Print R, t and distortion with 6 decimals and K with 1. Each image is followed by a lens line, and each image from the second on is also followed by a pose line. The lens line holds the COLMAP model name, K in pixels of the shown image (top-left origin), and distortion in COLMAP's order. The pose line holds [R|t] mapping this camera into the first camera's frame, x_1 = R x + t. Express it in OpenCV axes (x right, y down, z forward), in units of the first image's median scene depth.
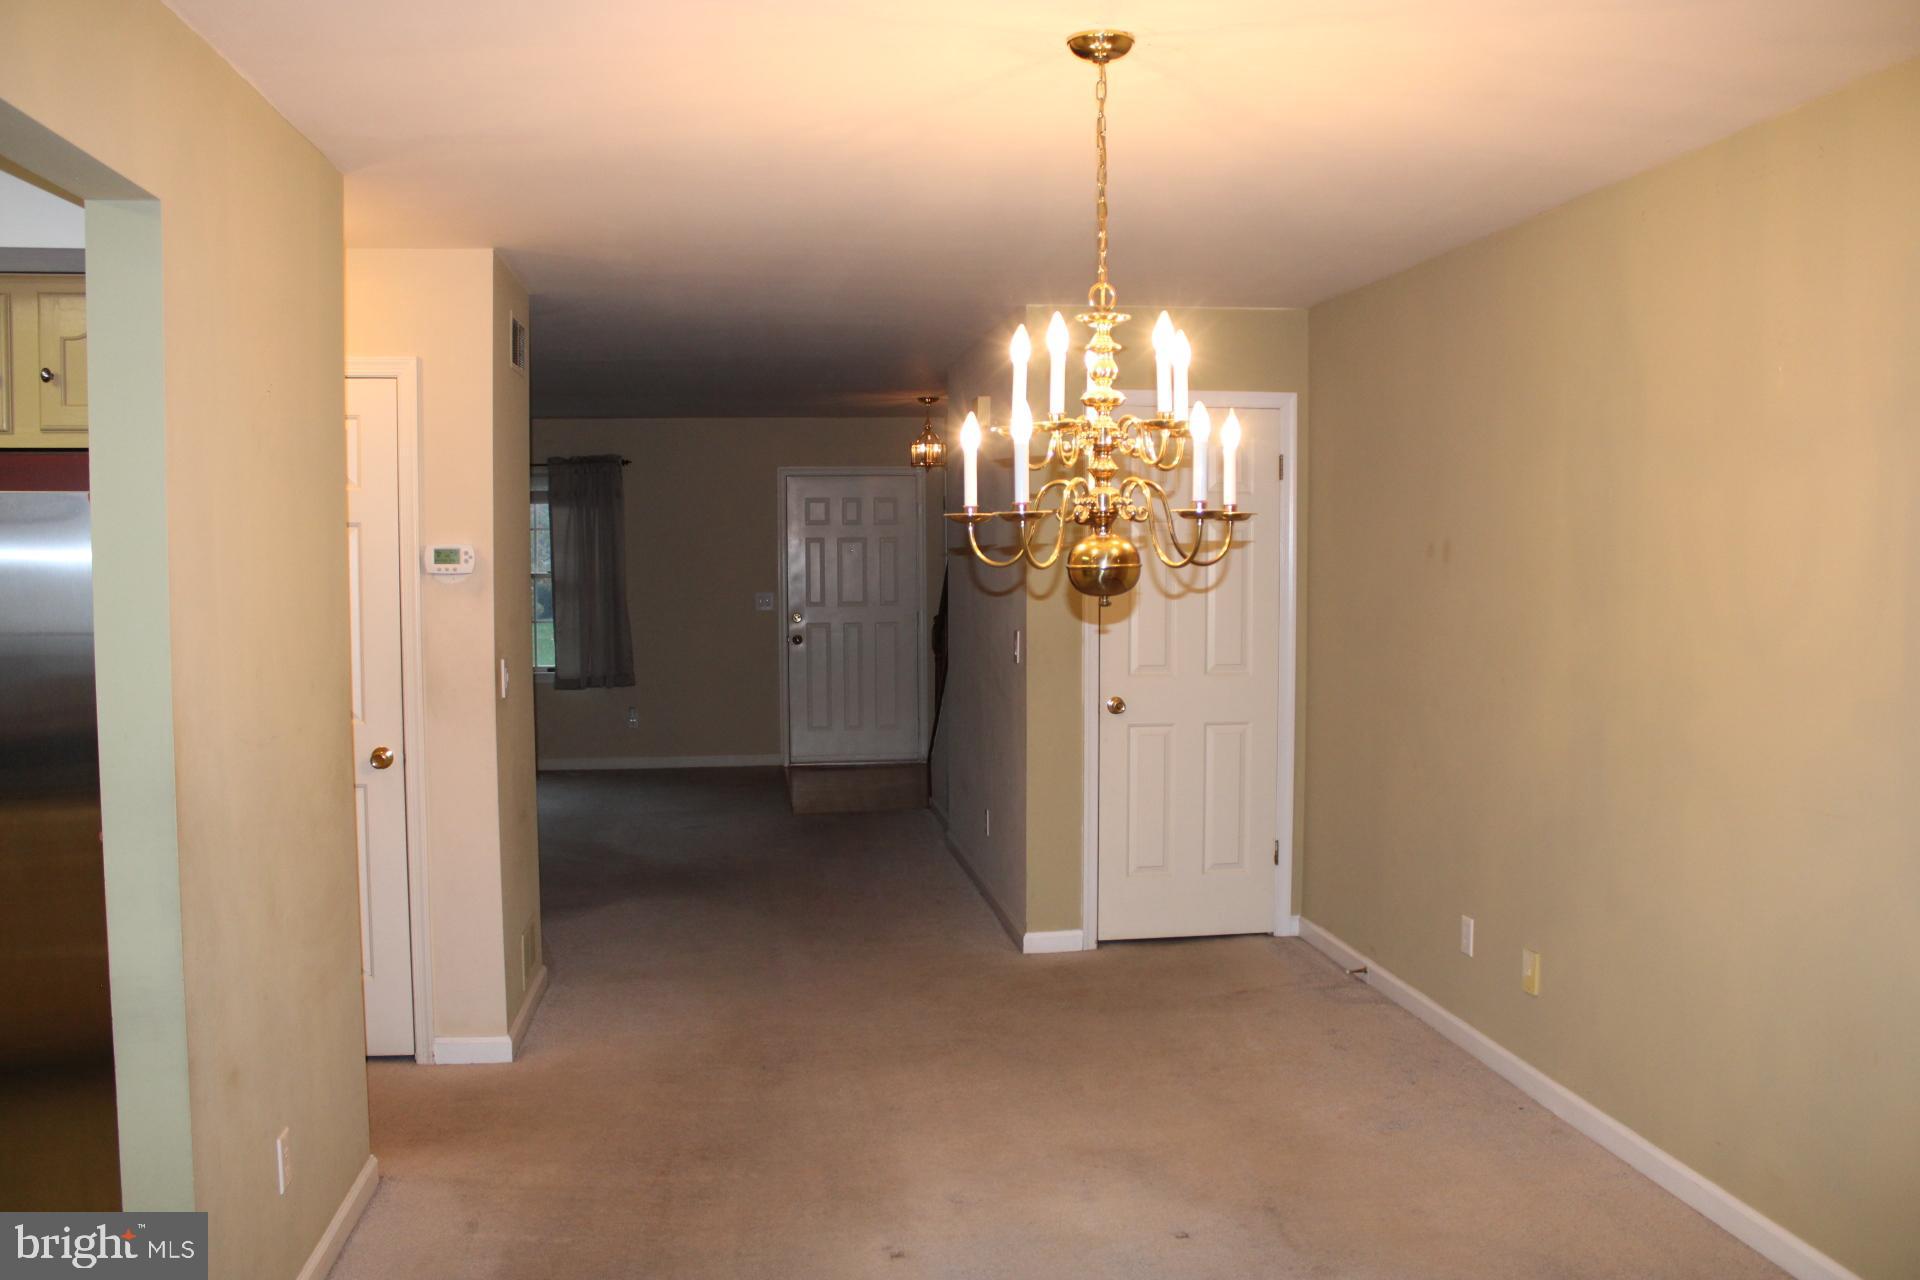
lens RADIAL K [[1584.2, 0, 946.3], [0, 1584.2, 642.6], [0, 0, 1]] dist [-0.162432, 0.134945]
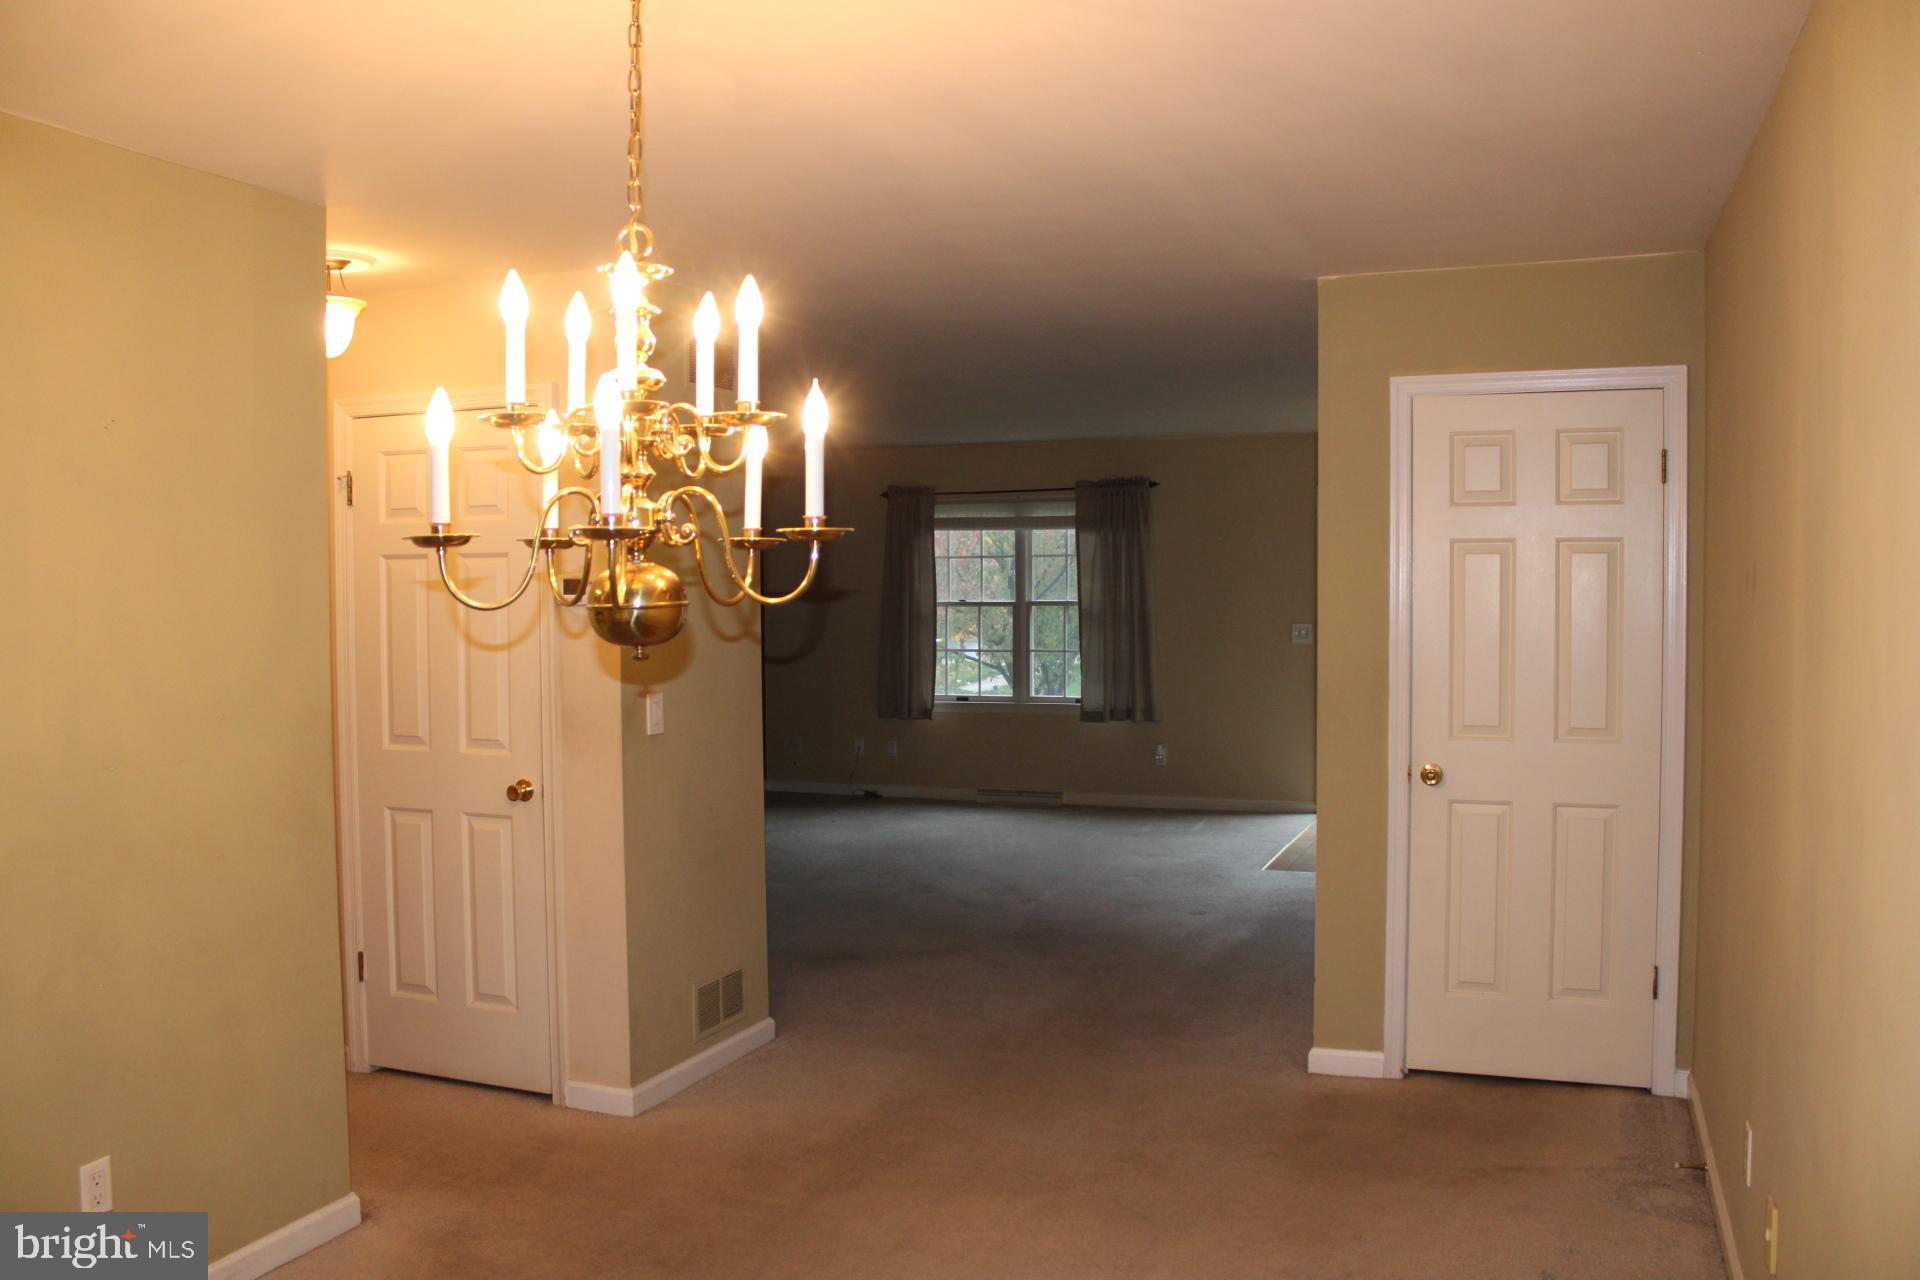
lens RADIAL K [[1584.2, 0, 960.3], [0, 1584.2, 631.9], [0, 0, 1]] dist [-0.162432, 0.134945]
pose [[0.873413, 0.013170, -0.486803, 0.278535], [-0.024274, 0.999569, -0.016509, -0.012839], [0.486376, 0.026236, 0.873356, 0.201701]]
